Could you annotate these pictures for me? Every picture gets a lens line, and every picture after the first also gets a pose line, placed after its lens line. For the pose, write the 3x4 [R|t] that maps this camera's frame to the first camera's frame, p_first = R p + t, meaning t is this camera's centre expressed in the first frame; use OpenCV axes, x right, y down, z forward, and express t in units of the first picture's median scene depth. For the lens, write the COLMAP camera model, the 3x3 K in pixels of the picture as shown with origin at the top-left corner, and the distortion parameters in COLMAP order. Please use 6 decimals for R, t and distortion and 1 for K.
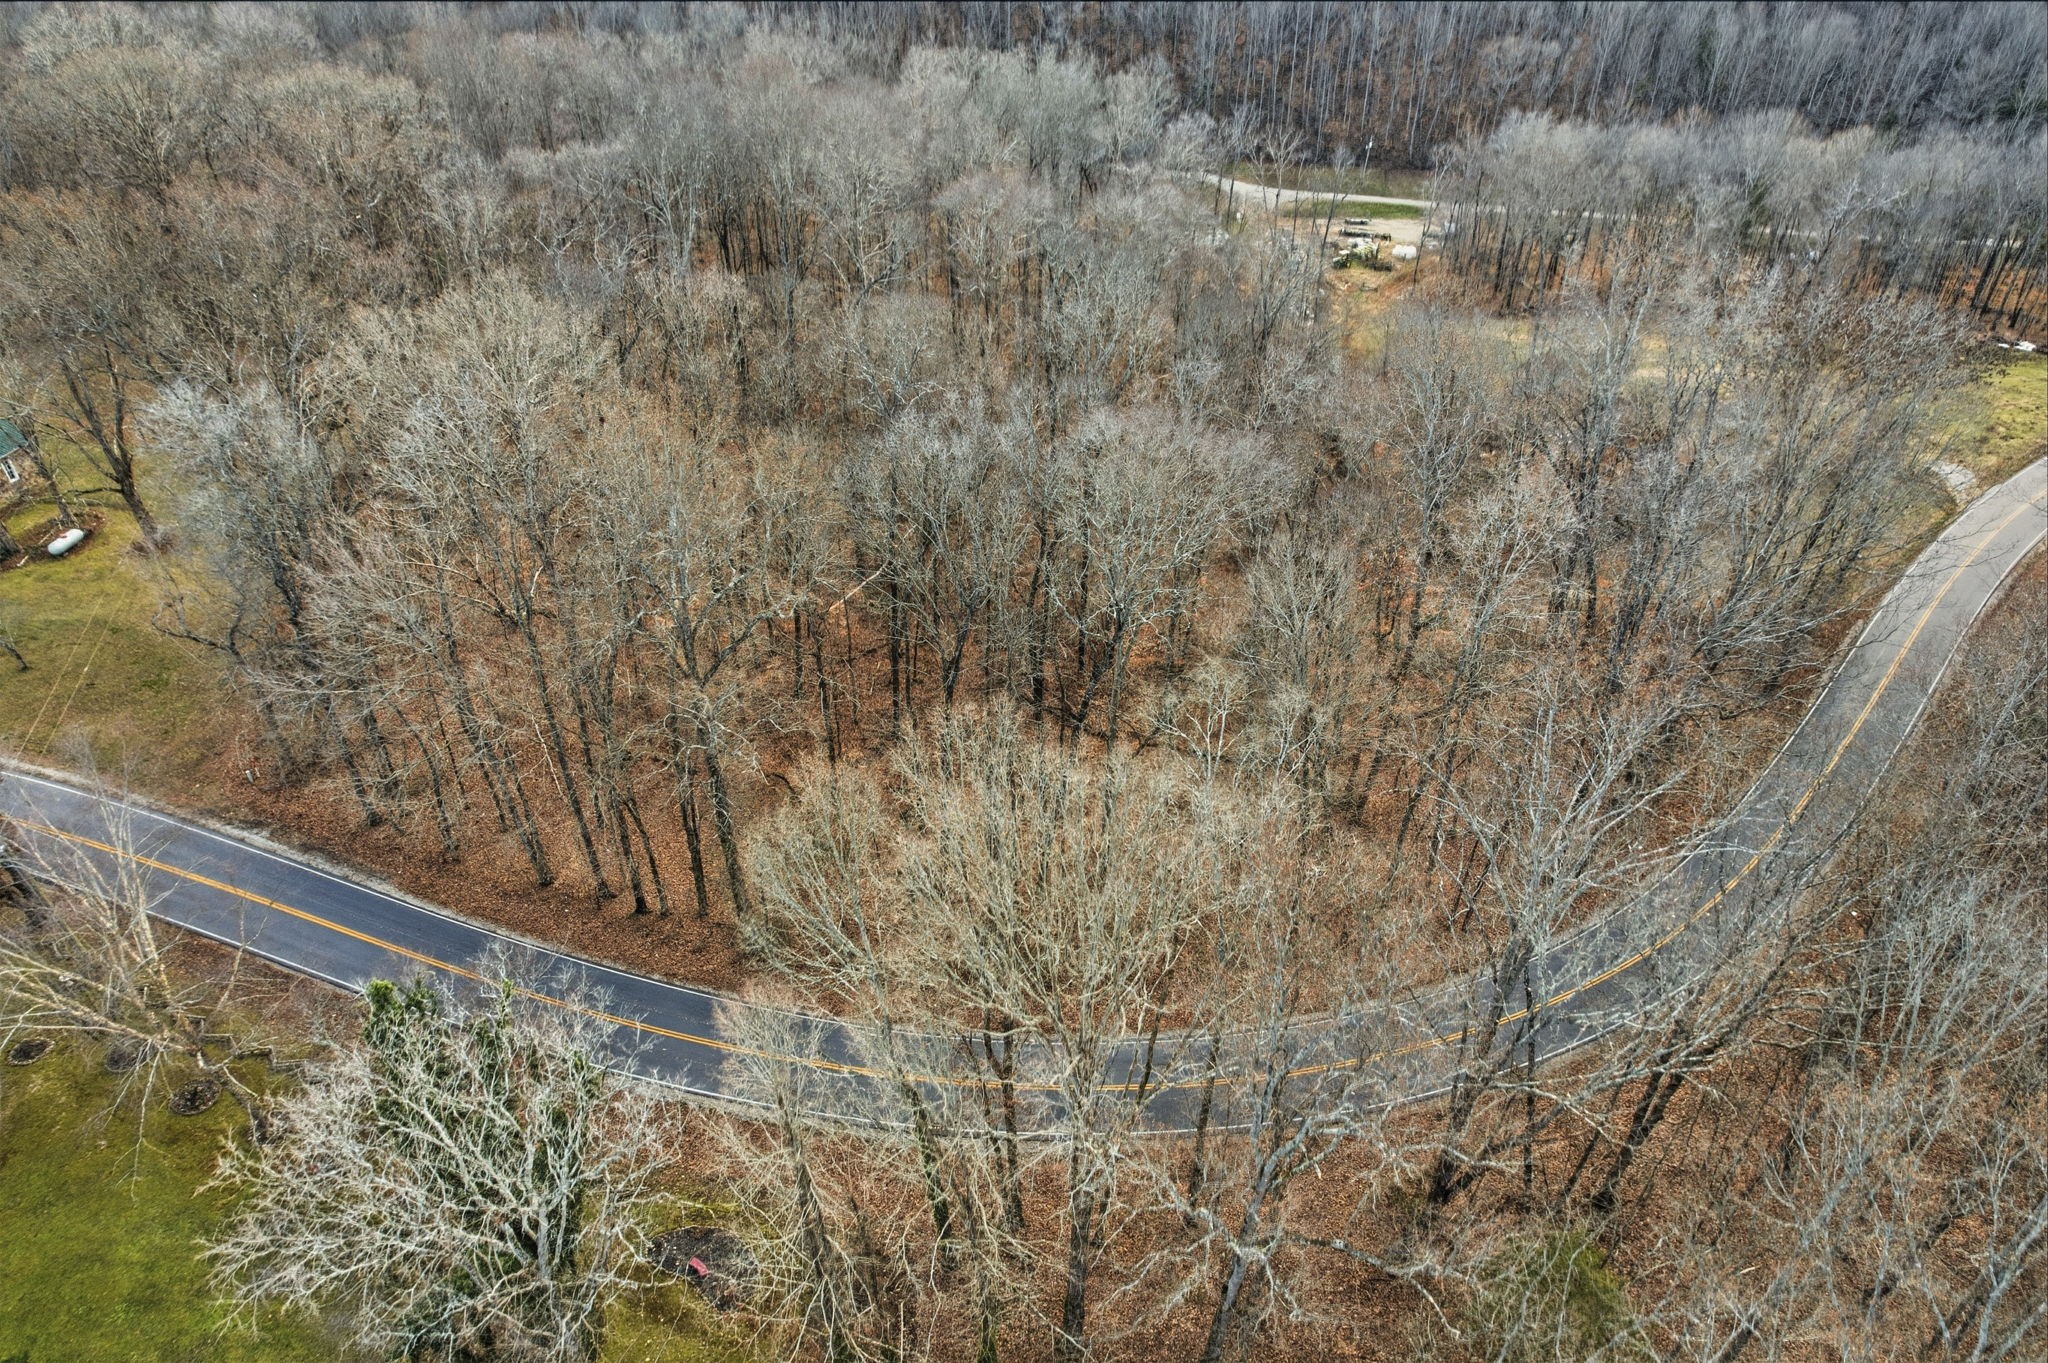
lens RADIAL K [[1316.1, 0, 1027.5], [0, 1316.1, 674.1], [0, 0, 1]] dist [-0.080674, 0.074803]
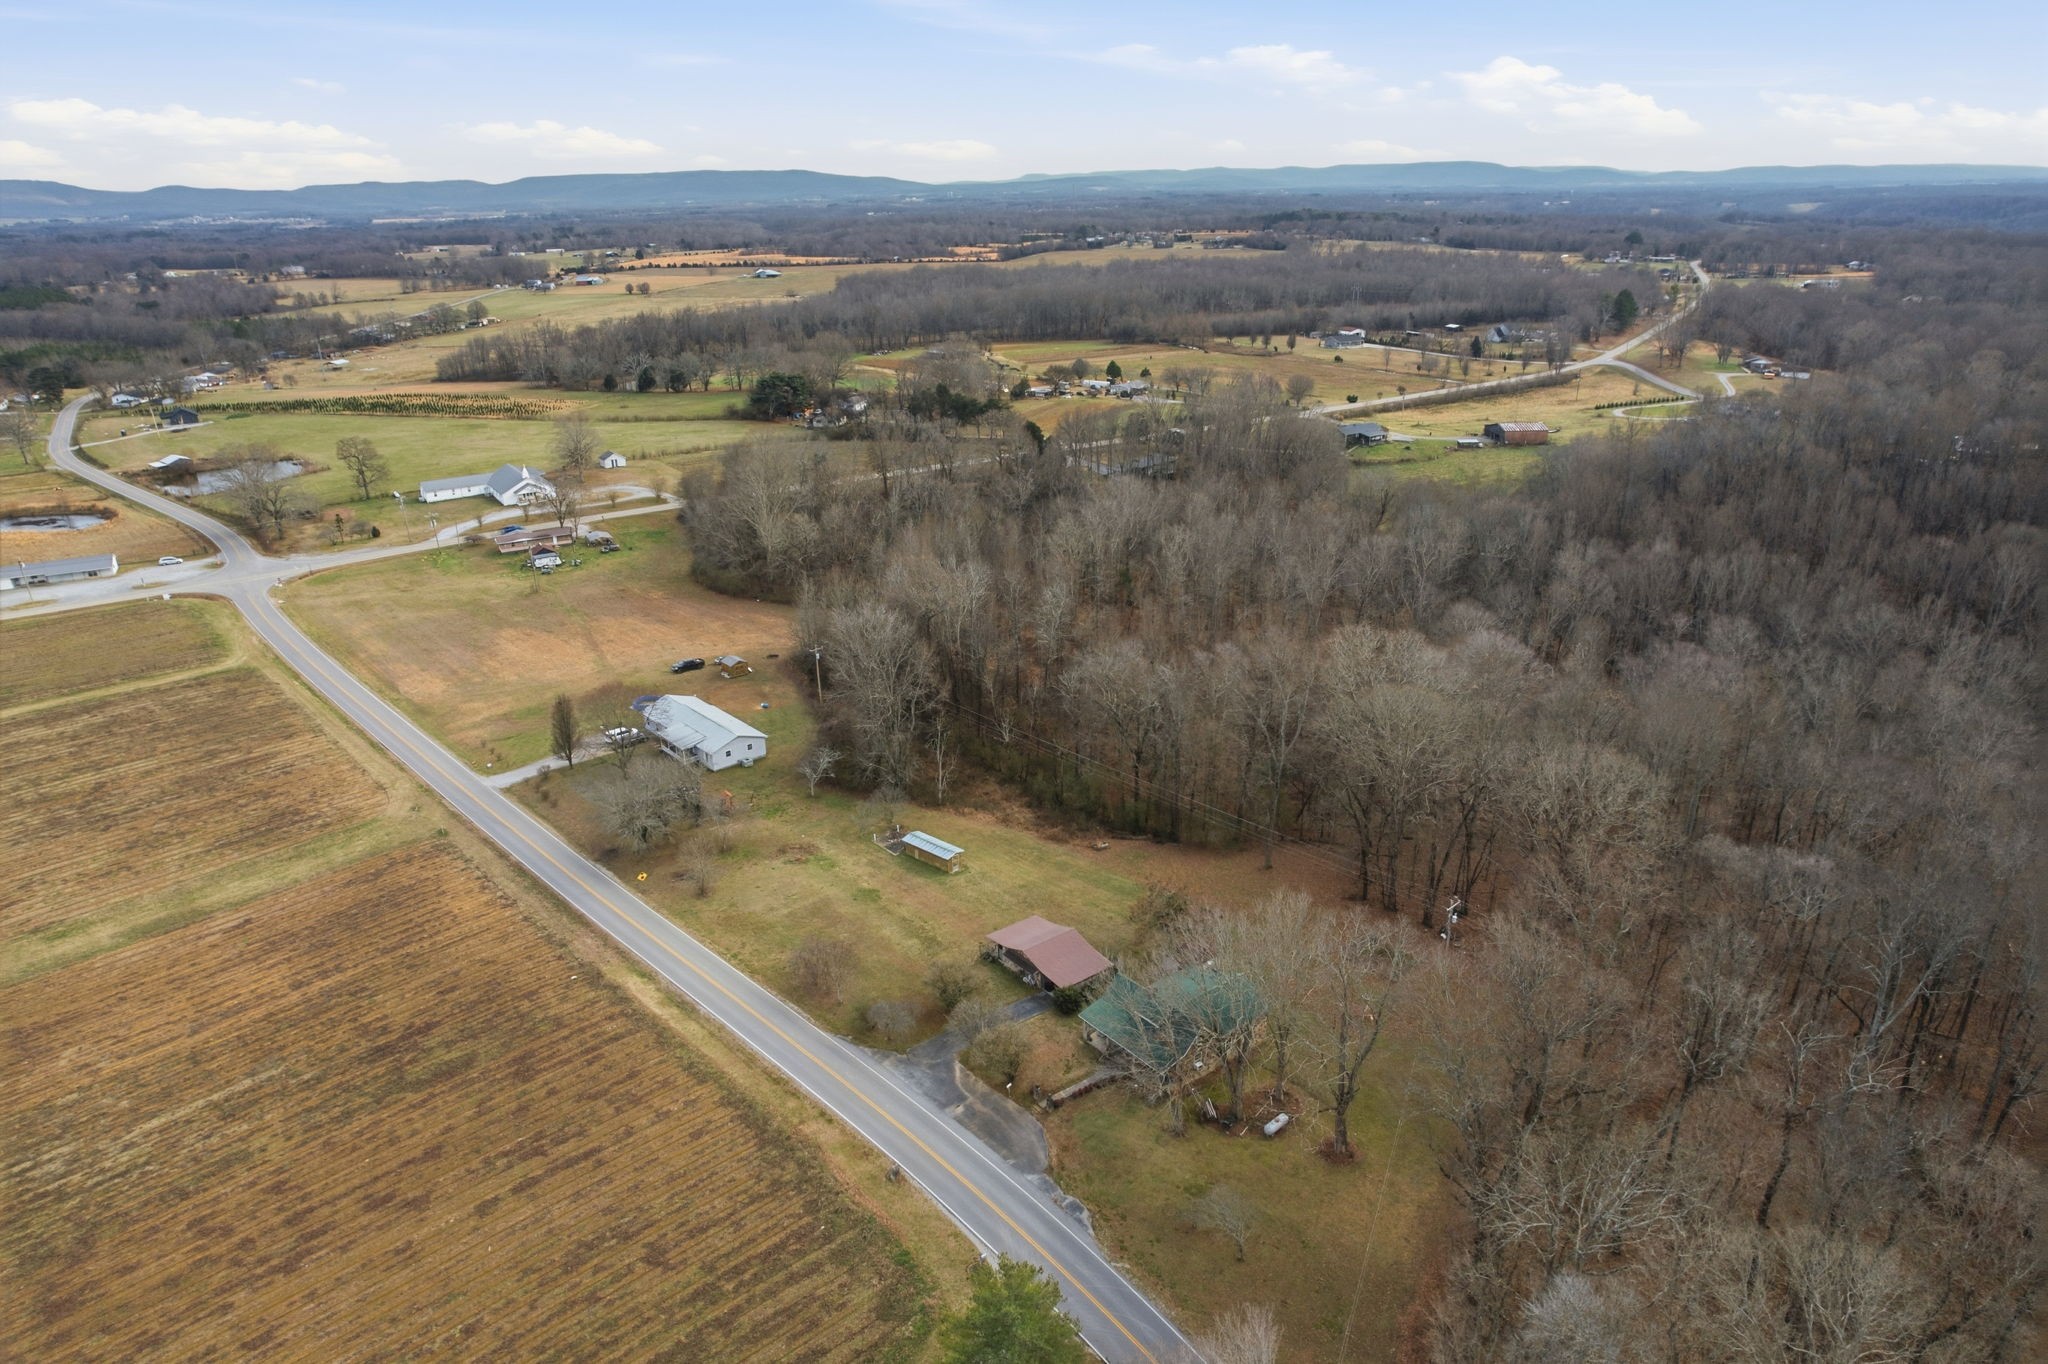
lens RADIAL K [[1316.1, 0, 1025.8], [0, 1316.1, 682.1], [0, 0, 1]] dist [-0.080674, 0.074803]
pose [[0.757848, 0.228655, -0.611051, -0.119873], [-0.380189, 0.915897, -0.128796, -0.099516], [0.530210, 0.329923, 0.781043, -0.082807]]
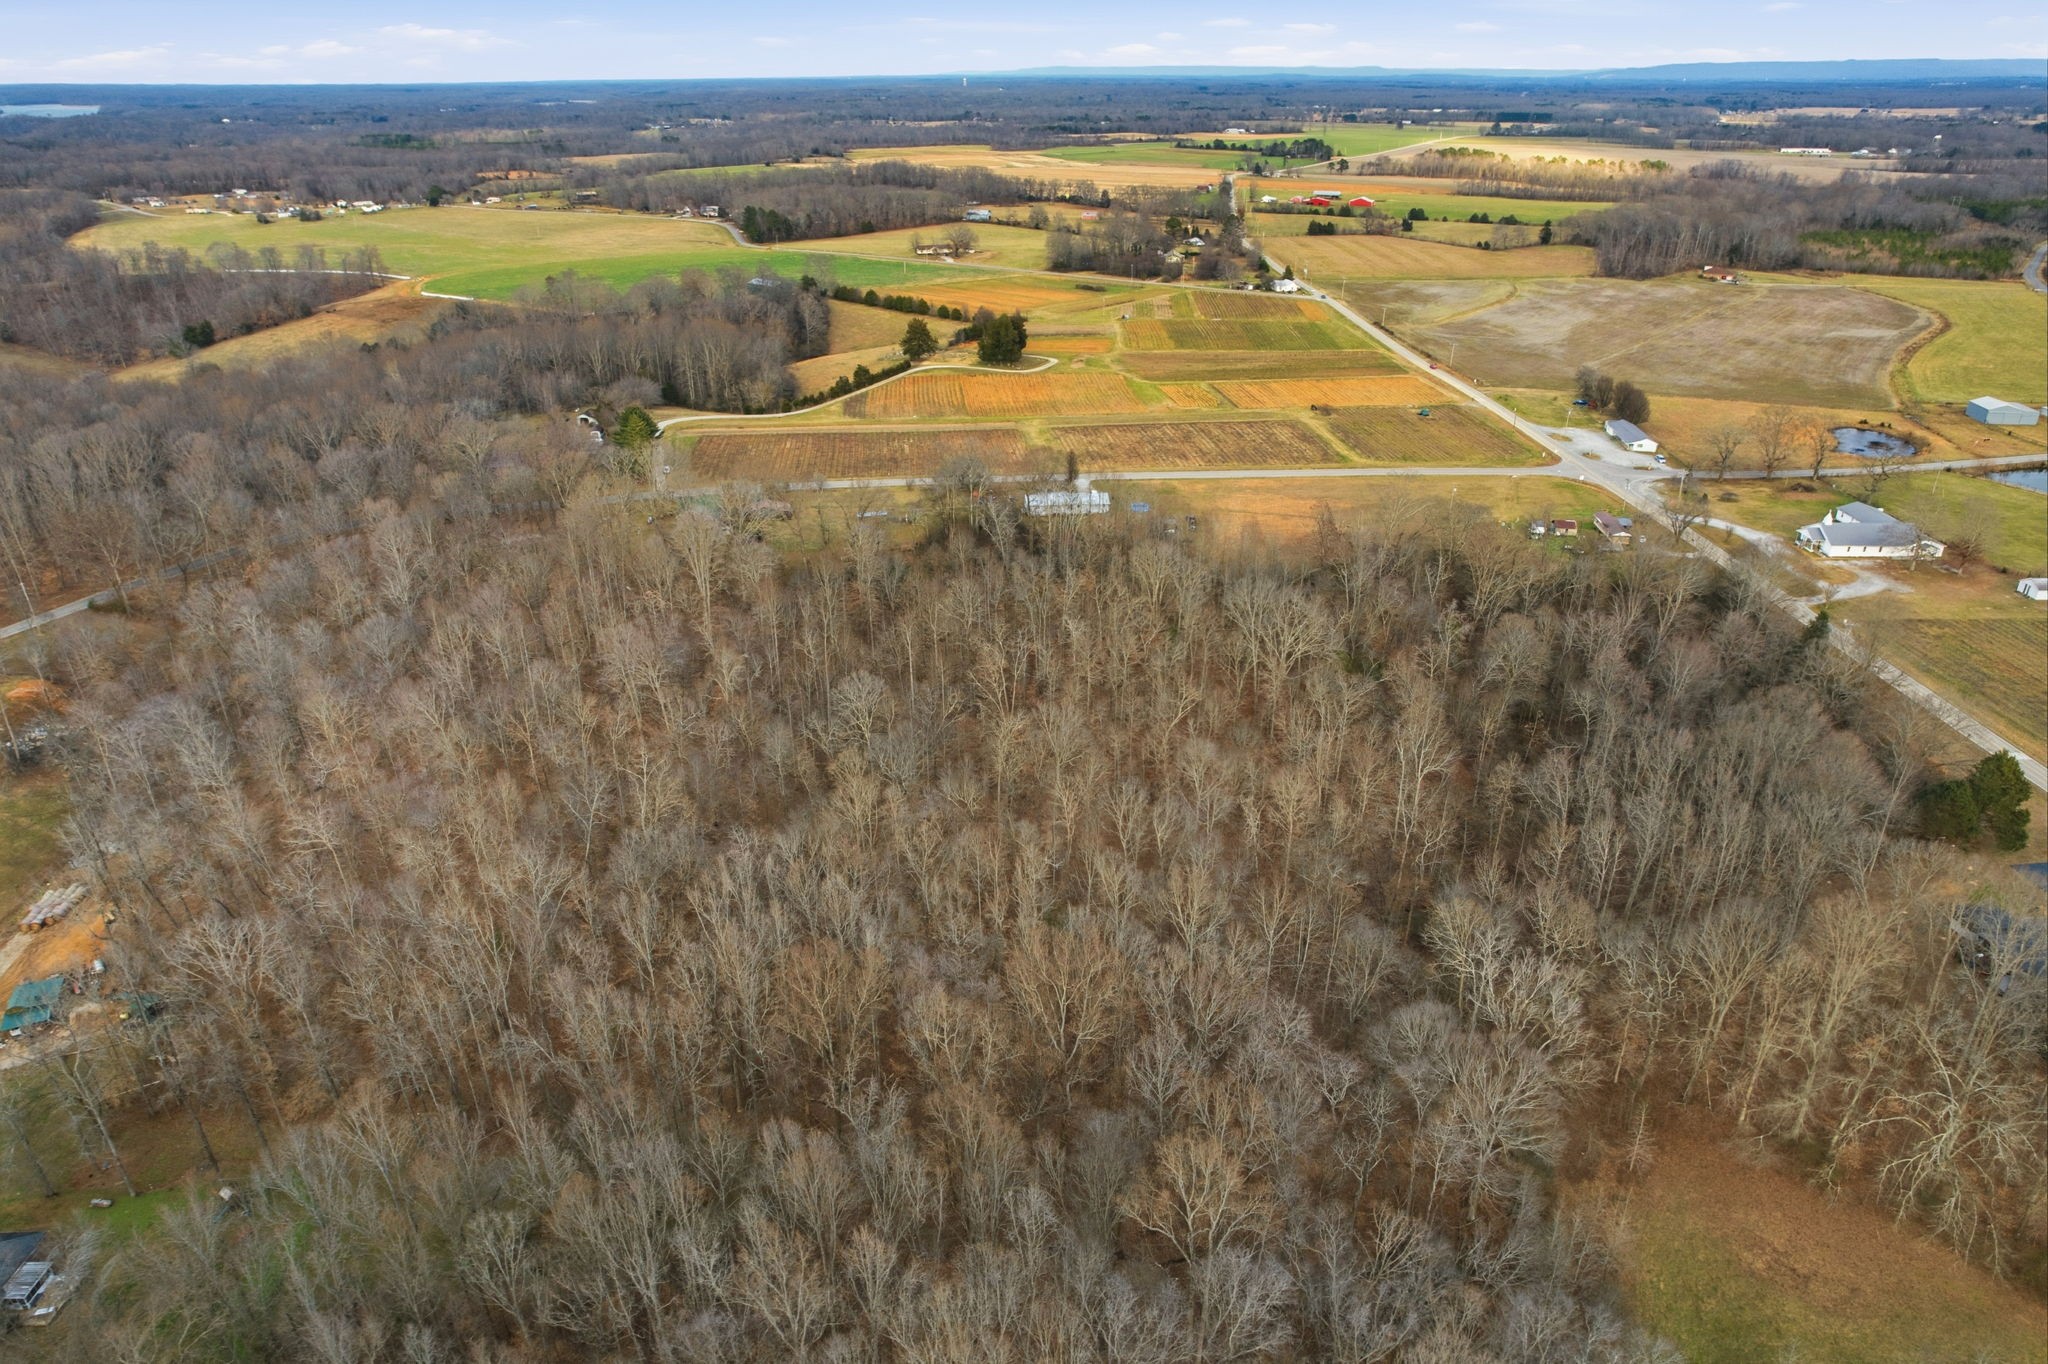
lens RADIAL K [[1316.1, 0, 1039.6], [0, 1316.1, 699.3], [0, 0, 1]] dist [-0.080674, 0.074803]
pose [[-0.964518, 0.125369, -0.232351, -0.386691], [-0.148777, 0.468936, 0.870612, -1.361807], [0.218106, 0.874289, -0.433645, 1.381987]]
